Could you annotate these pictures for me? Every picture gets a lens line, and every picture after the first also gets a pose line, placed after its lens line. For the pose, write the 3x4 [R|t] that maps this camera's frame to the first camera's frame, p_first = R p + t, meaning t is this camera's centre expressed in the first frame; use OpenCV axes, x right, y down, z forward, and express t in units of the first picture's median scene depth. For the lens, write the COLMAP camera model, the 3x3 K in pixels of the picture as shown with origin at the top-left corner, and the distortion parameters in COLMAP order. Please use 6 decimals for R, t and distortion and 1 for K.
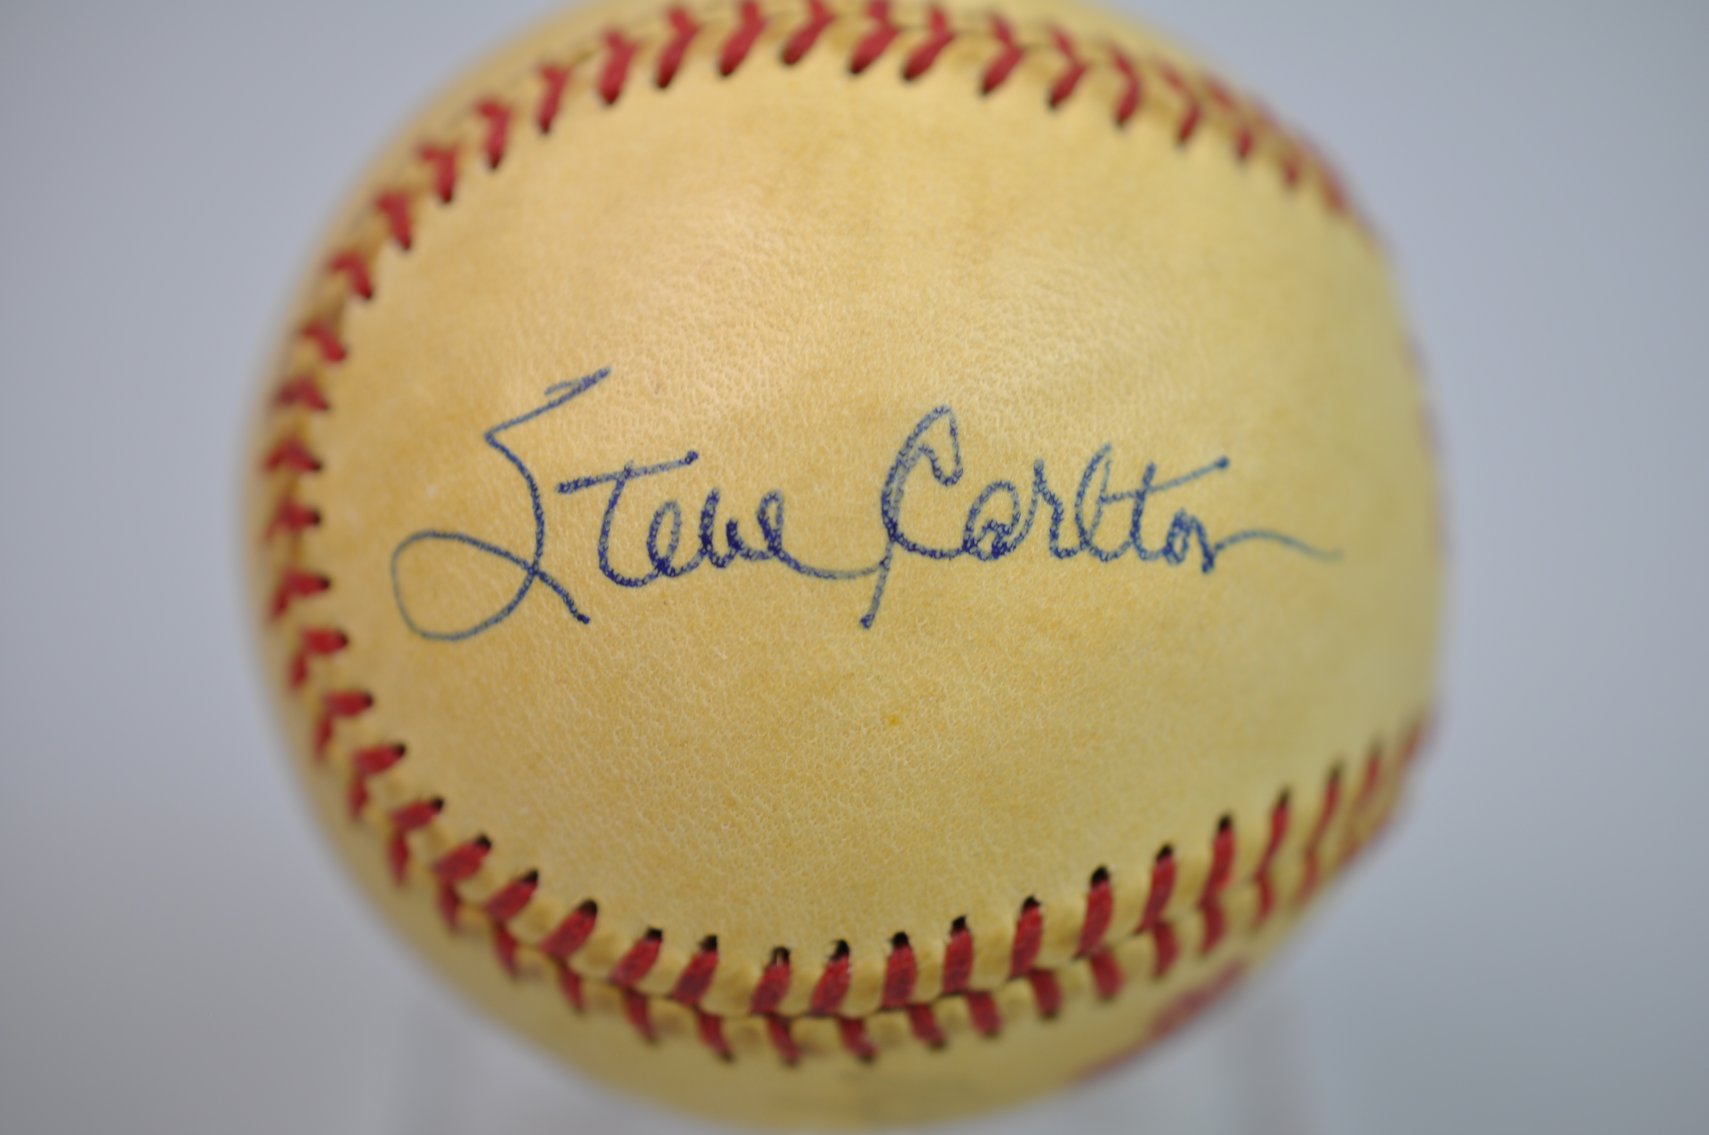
lens RADIAL K [[3149.9, 0, 854.8], [0, 3149.9, 558.1], [0, 0, 1]] dist [0.068049, 0.000000]
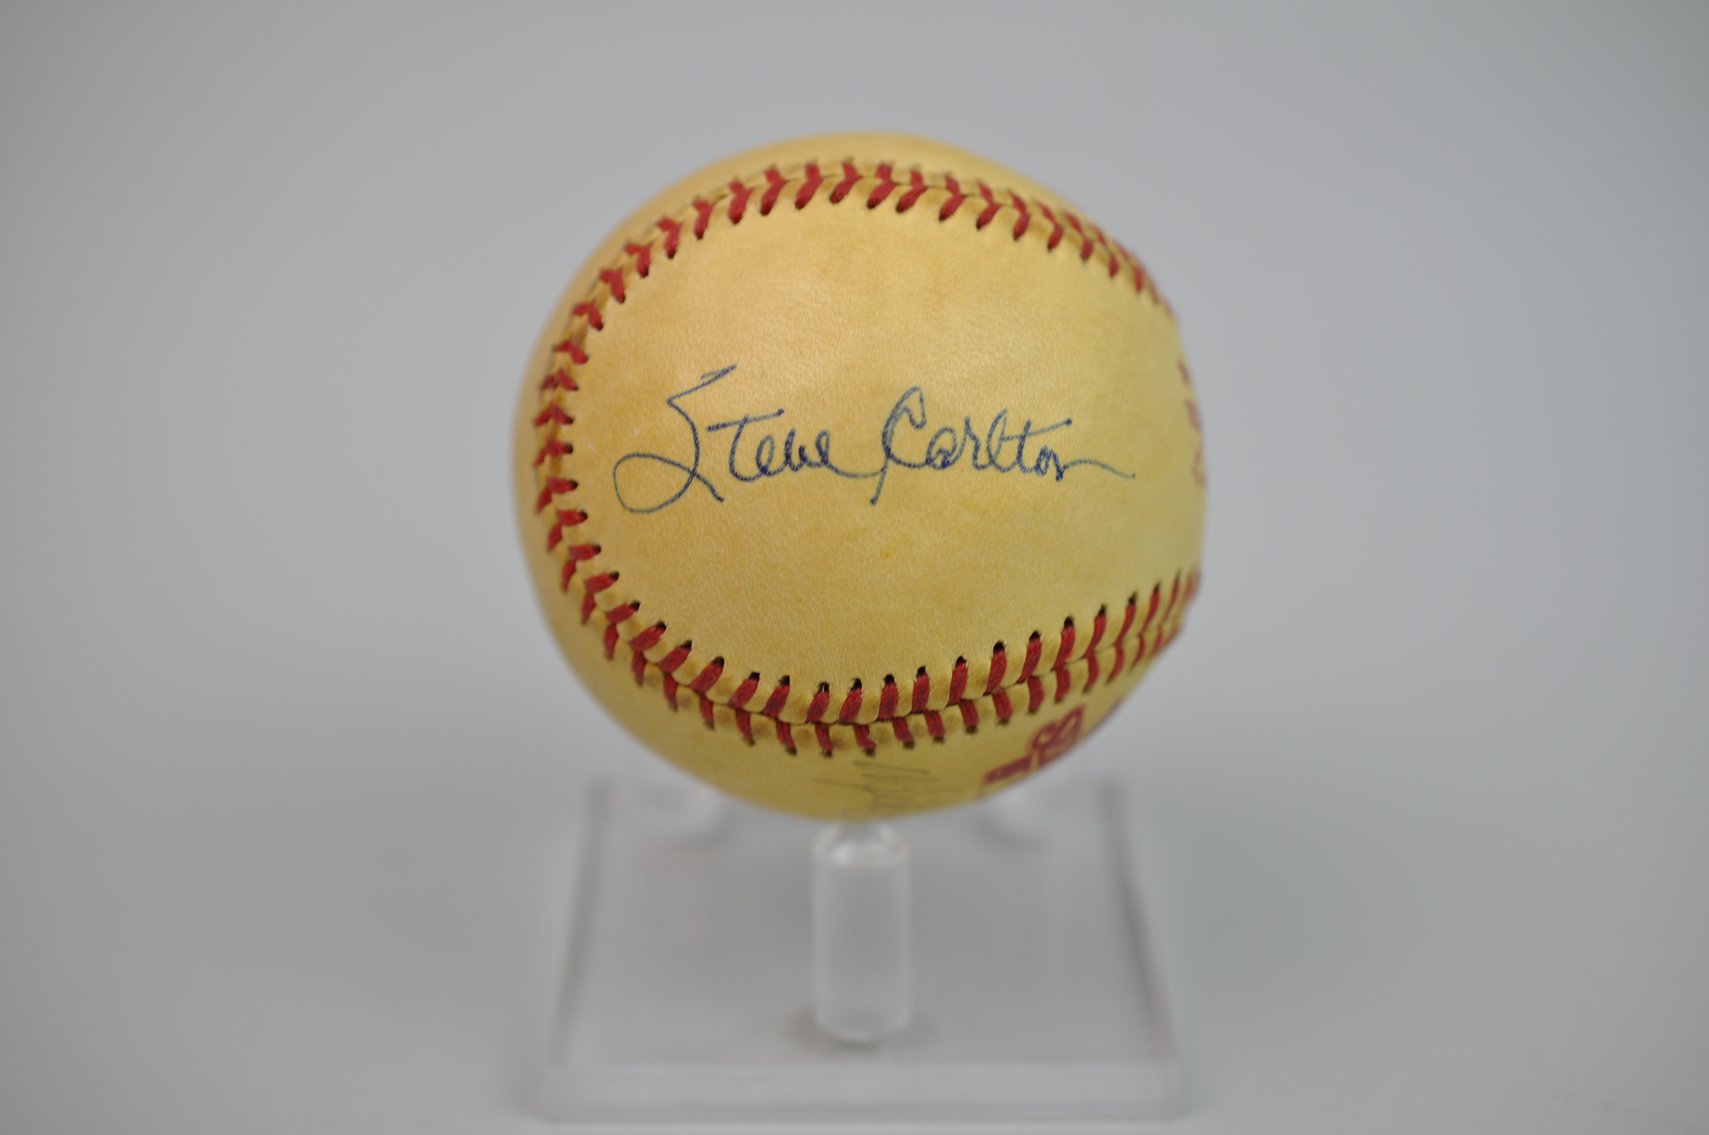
lens RADIAL K [[3149.9, 0, 854.1], [0, 3149.9, 575.0], [0, 0, 1]] dist [0.068049, 0.000000]
pose [[0.999906, 0.013555, 0.002112, -0.010534], [-0.013471, 0.999278, -0.035514, 0.124591], [-0.002592, 0.035482, 0.999367, -0.822437]]
